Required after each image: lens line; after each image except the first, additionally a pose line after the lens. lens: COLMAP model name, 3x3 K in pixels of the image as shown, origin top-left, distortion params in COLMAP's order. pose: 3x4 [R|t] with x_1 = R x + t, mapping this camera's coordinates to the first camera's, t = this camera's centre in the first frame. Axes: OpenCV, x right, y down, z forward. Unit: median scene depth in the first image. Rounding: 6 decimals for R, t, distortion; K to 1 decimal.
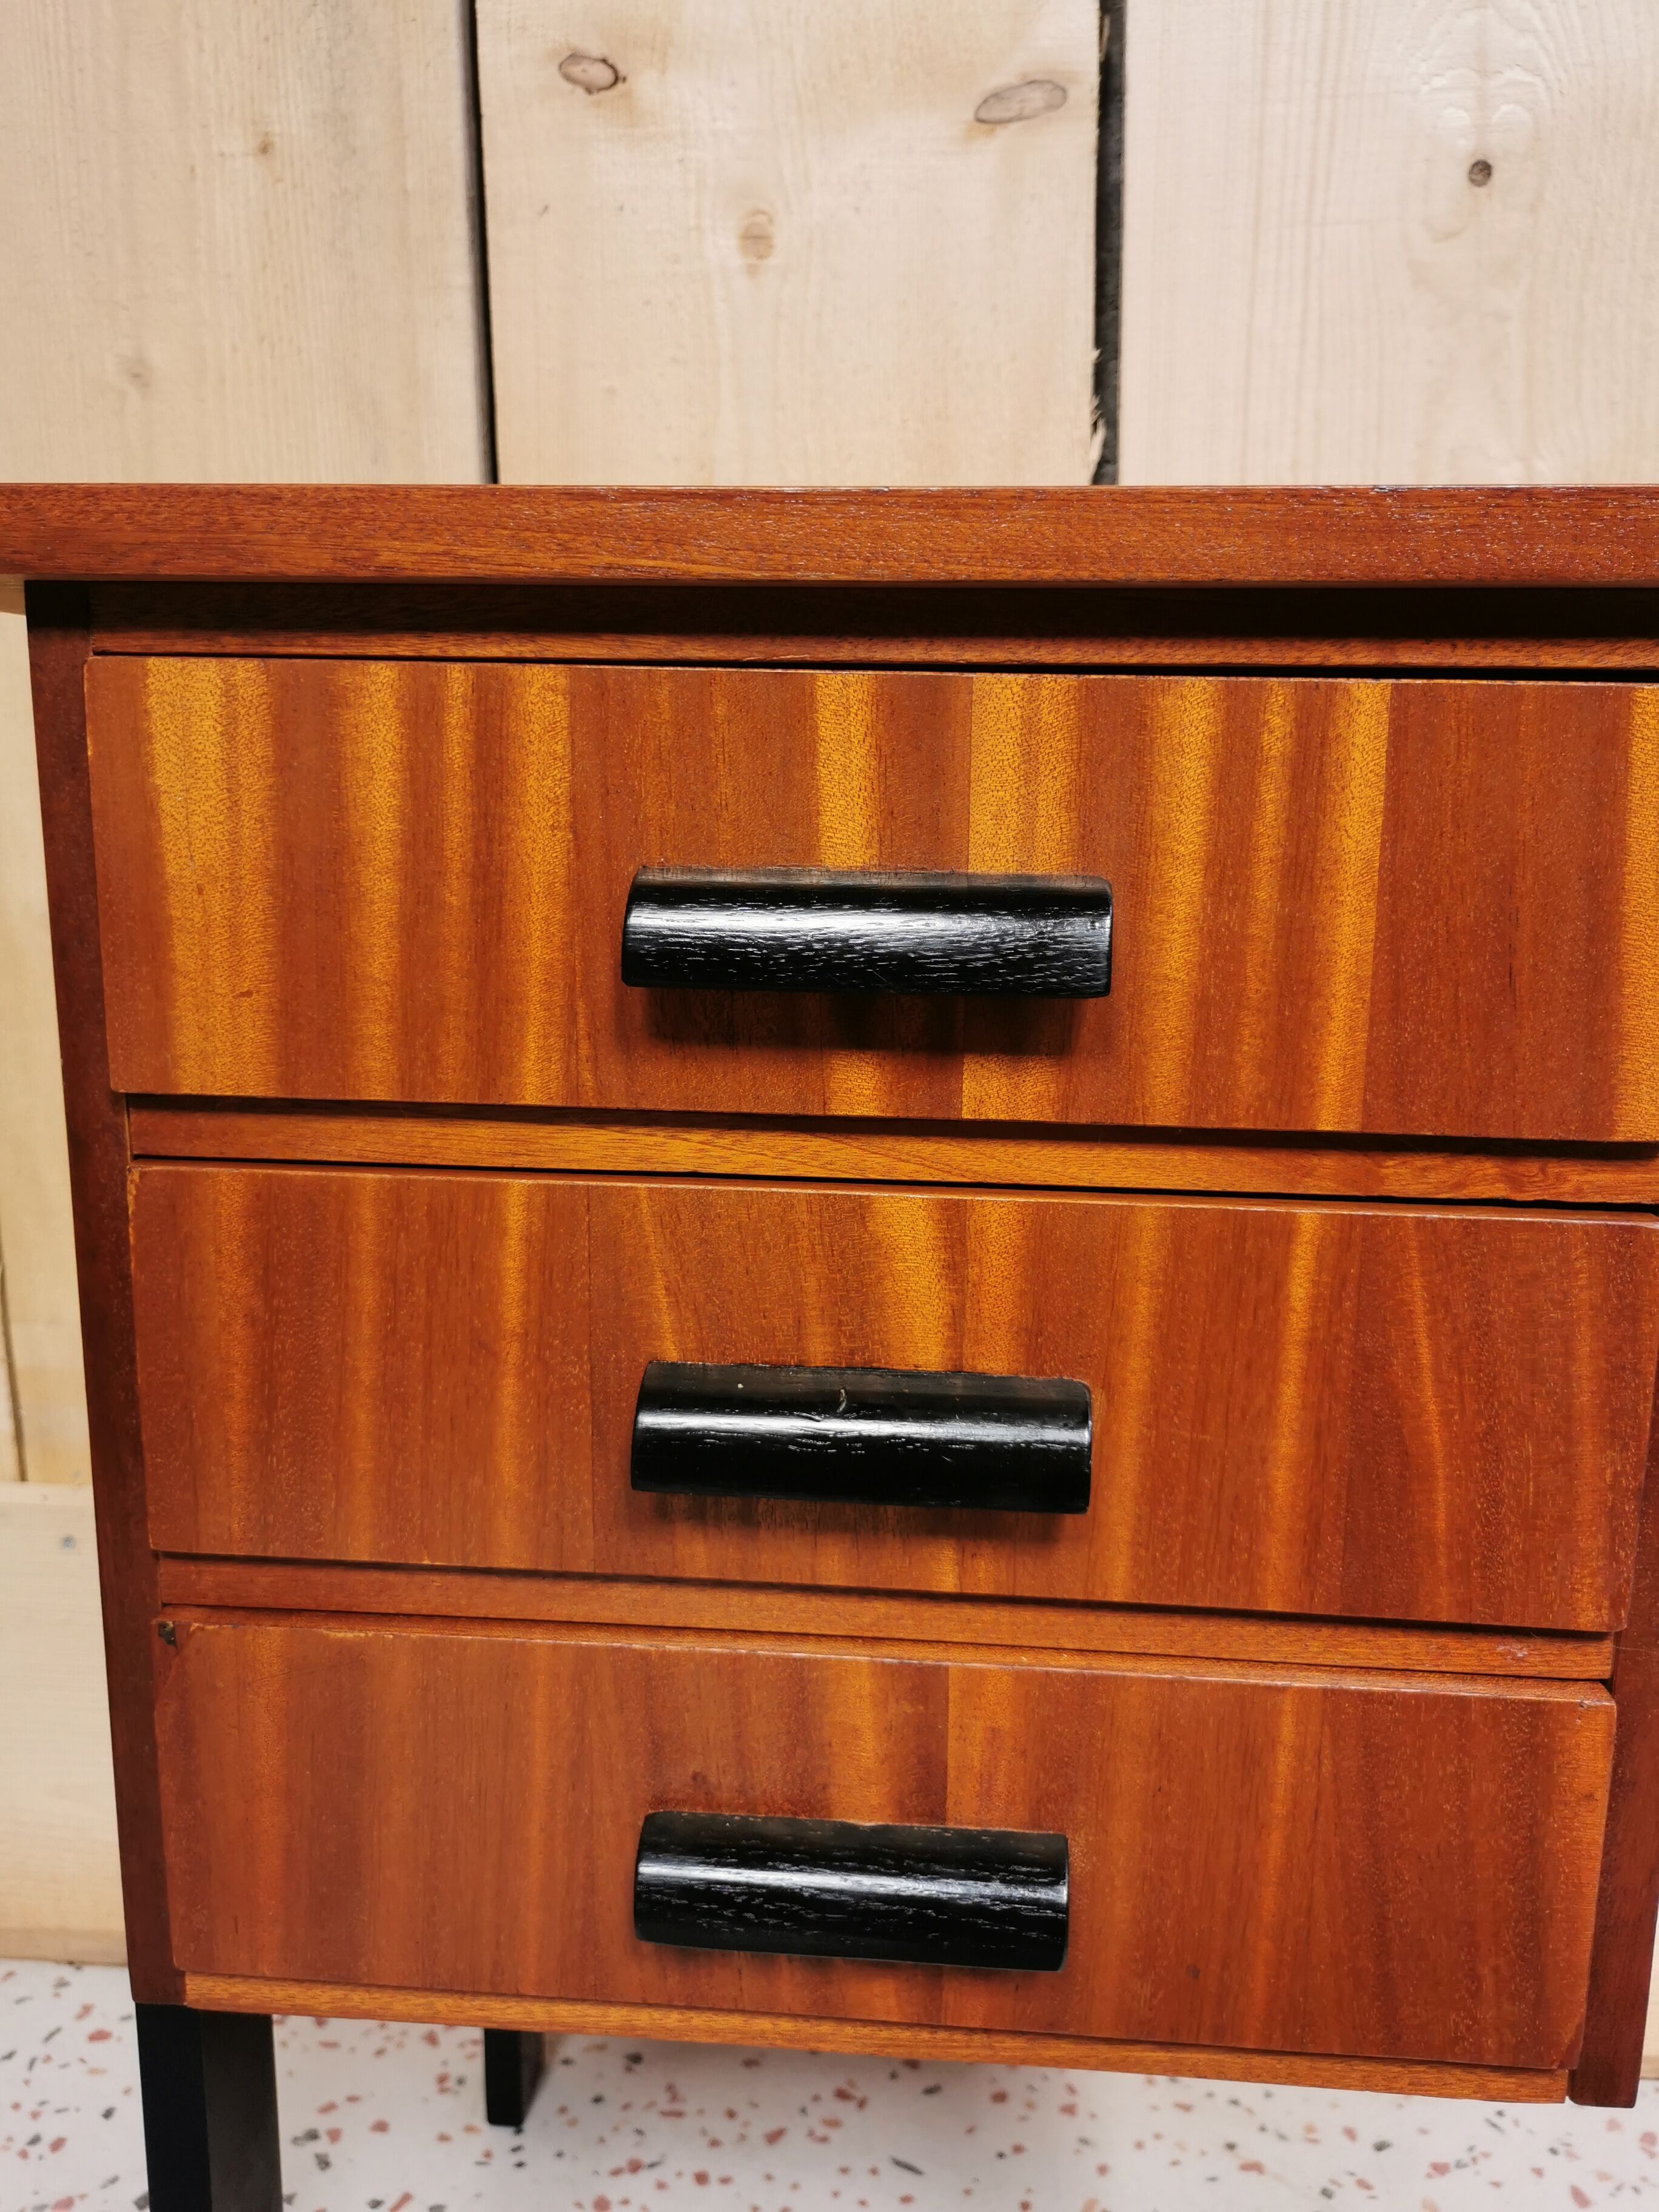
lens RADIAL K [[1753.2, 0, 816.5], [0, 1753.2, 1096.3], [0, 0, 1]] dist [0.014742, -0.001675]
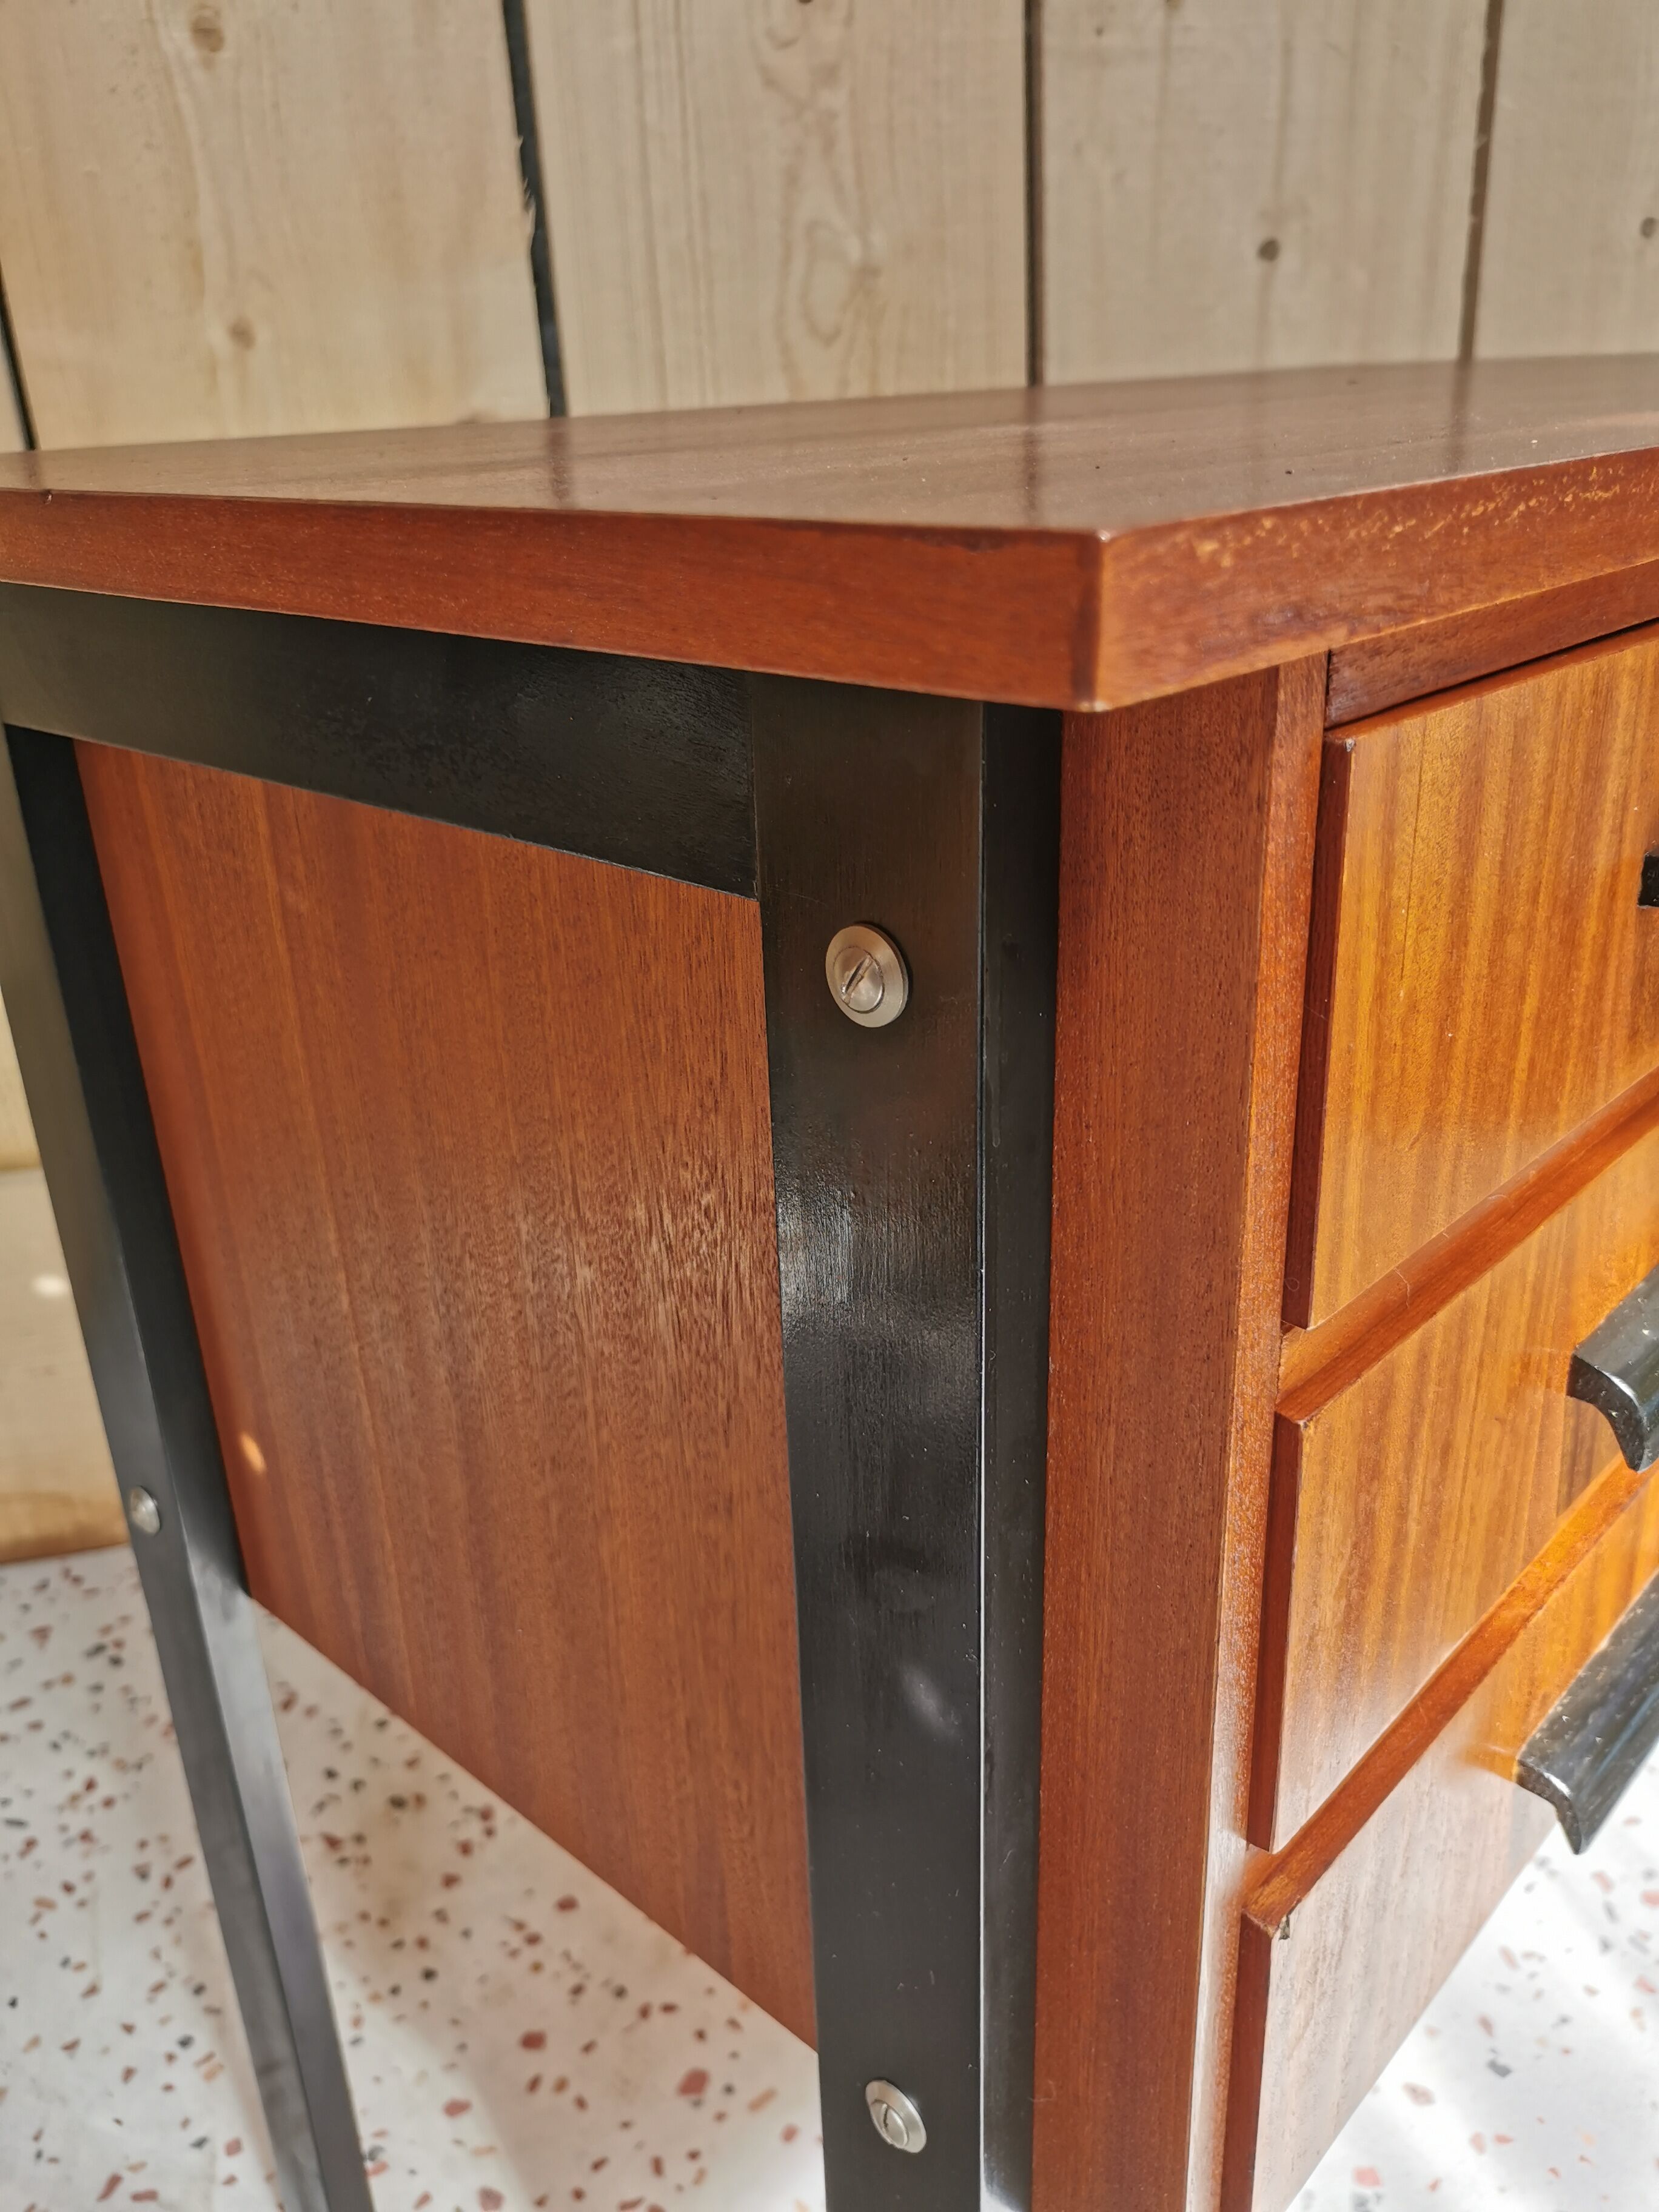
lens RADIAL K [[1753.2, 0, 823.2], [0, 1753.2, 1090.2], [0, 0, 1]] dist [0.014742, -0.001675]
pose [[0.947955, -0.159475, 0.275589, -0.081857], [0.100448, 0.971115, 0.216440, -0.031353], [-0.302146, -0.177493, 0.936592, -0.316585]]
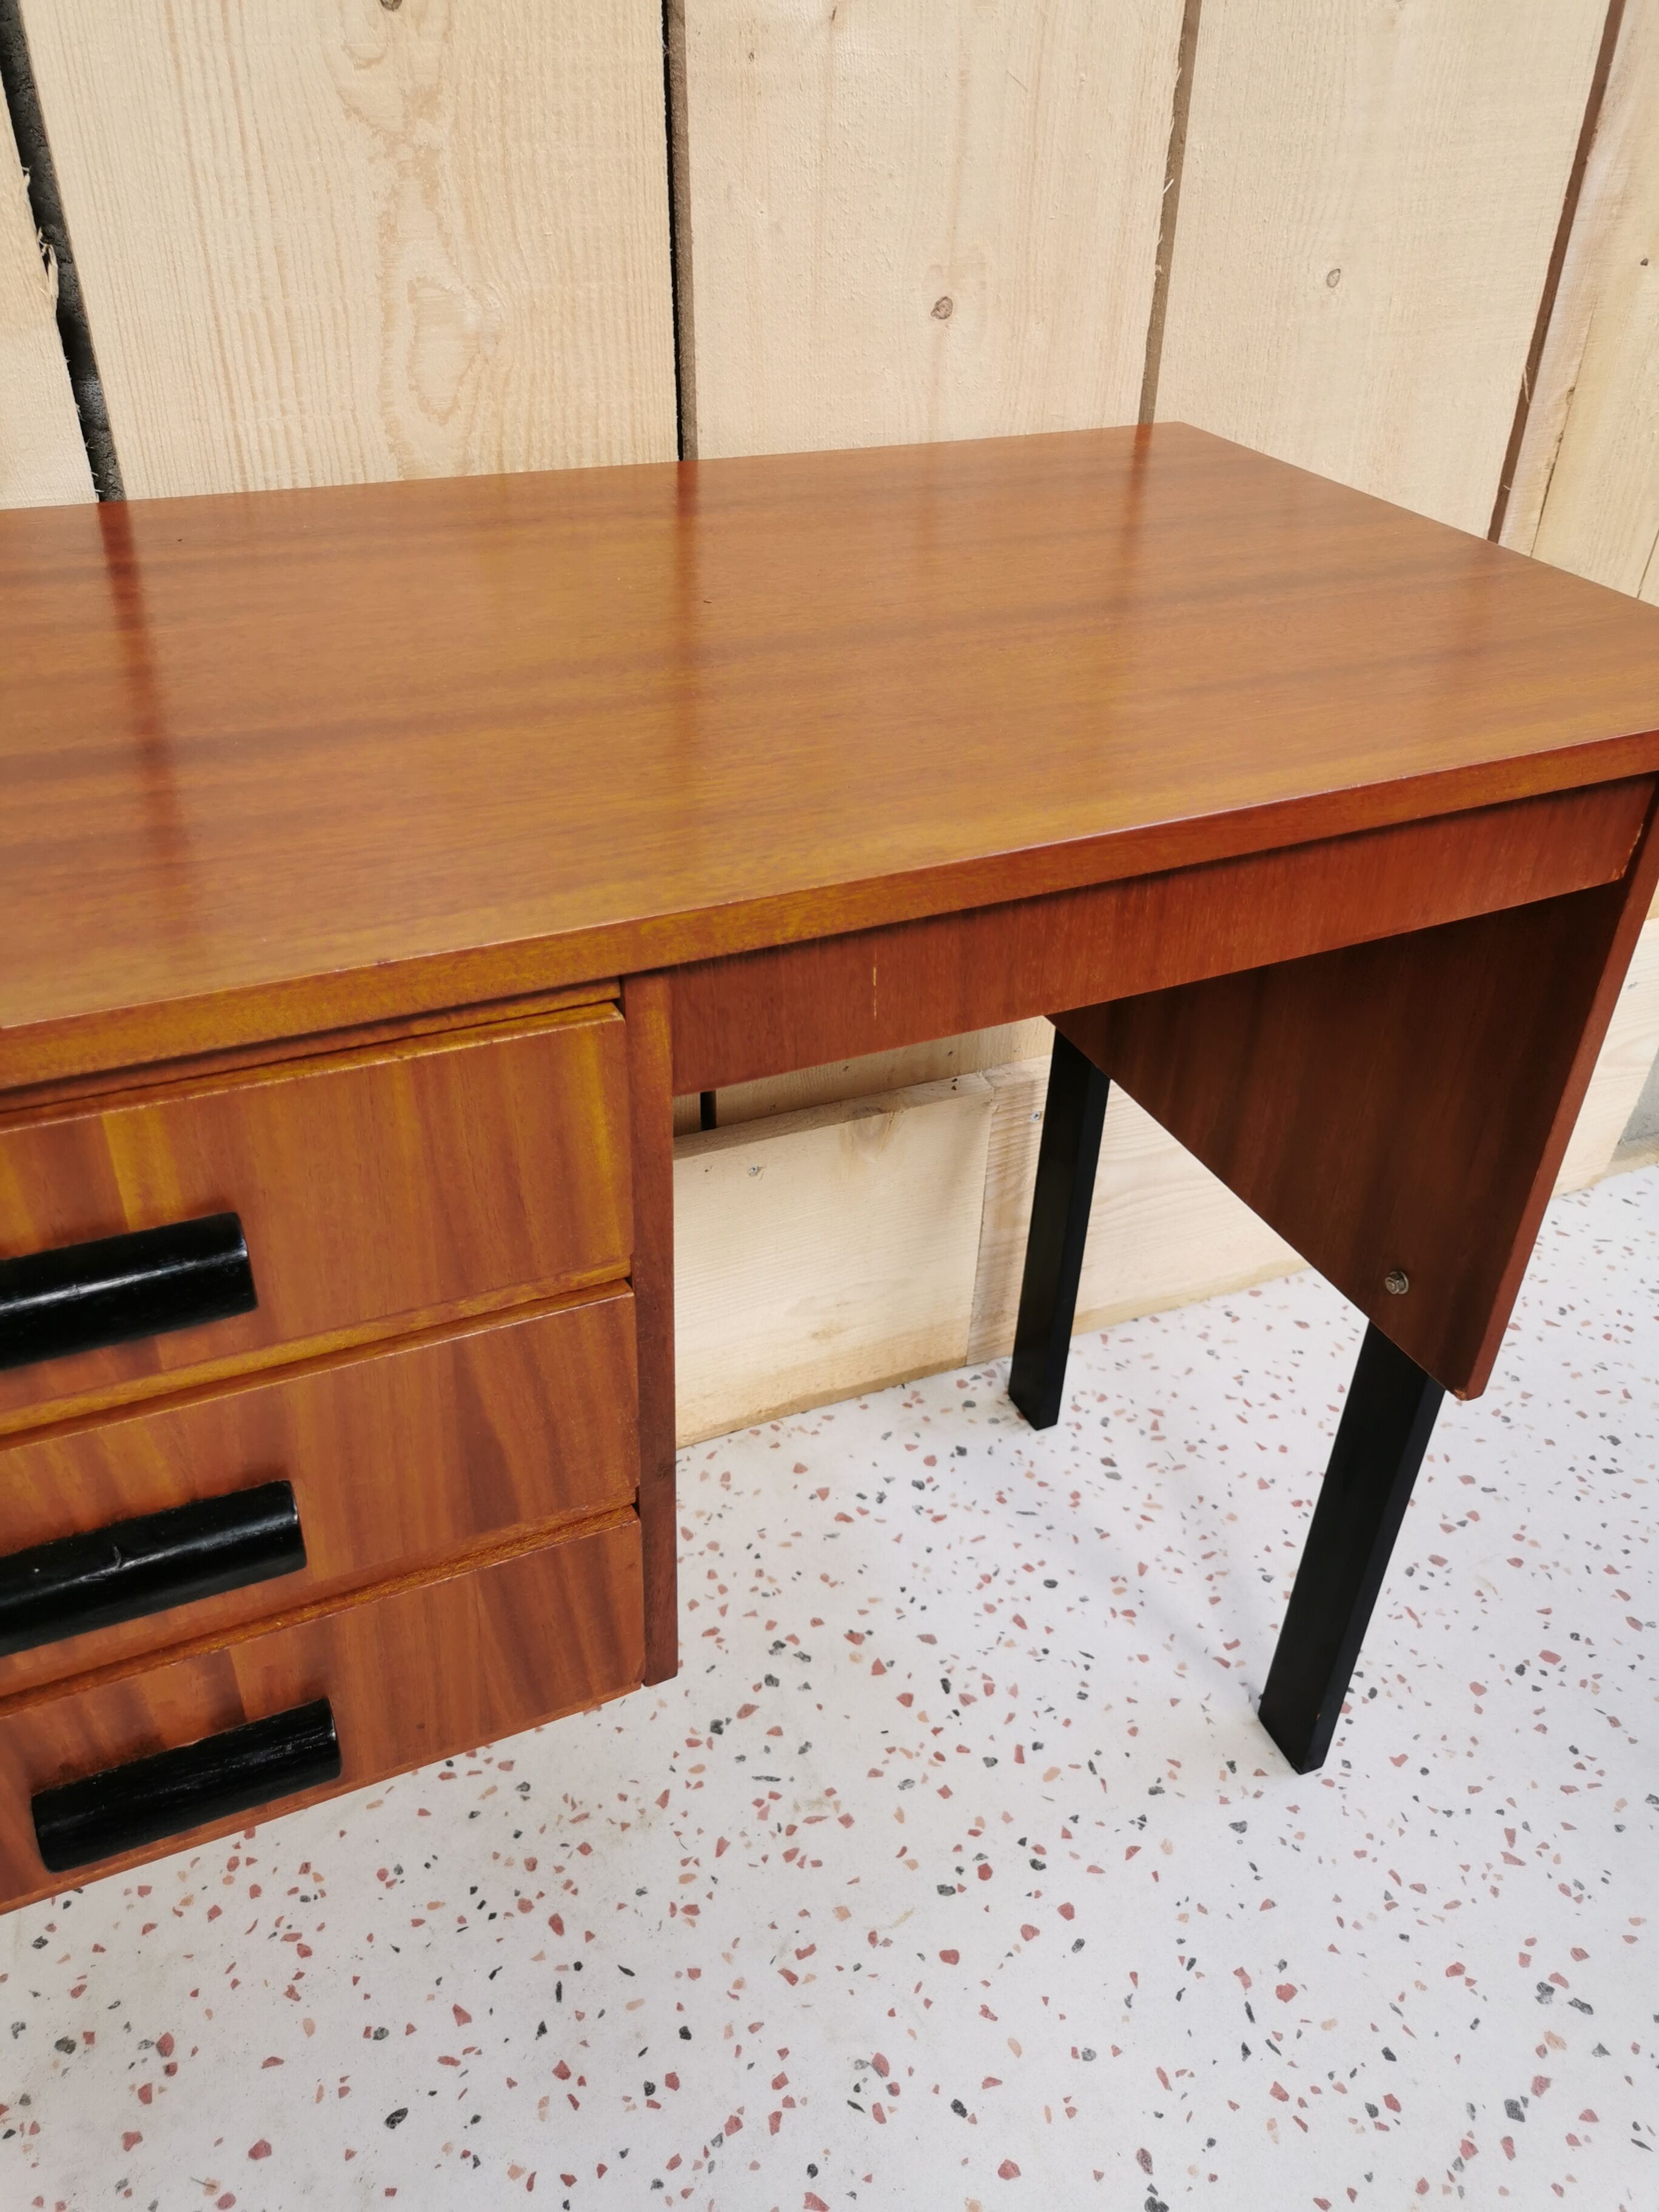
lens RADIAL K [[1753.2, 0, 821.8], [0, 1753.2, 1099.5], [0, 0, 1]] dist [0.014742, -0.001675]
pose [[0.870131, -0.256368, 0.420889, 0.002689], [0.066597, 0.907376, 0.415010, -0.345012], [-0.488300, -0.333083, 0.806610, -0.146913]]
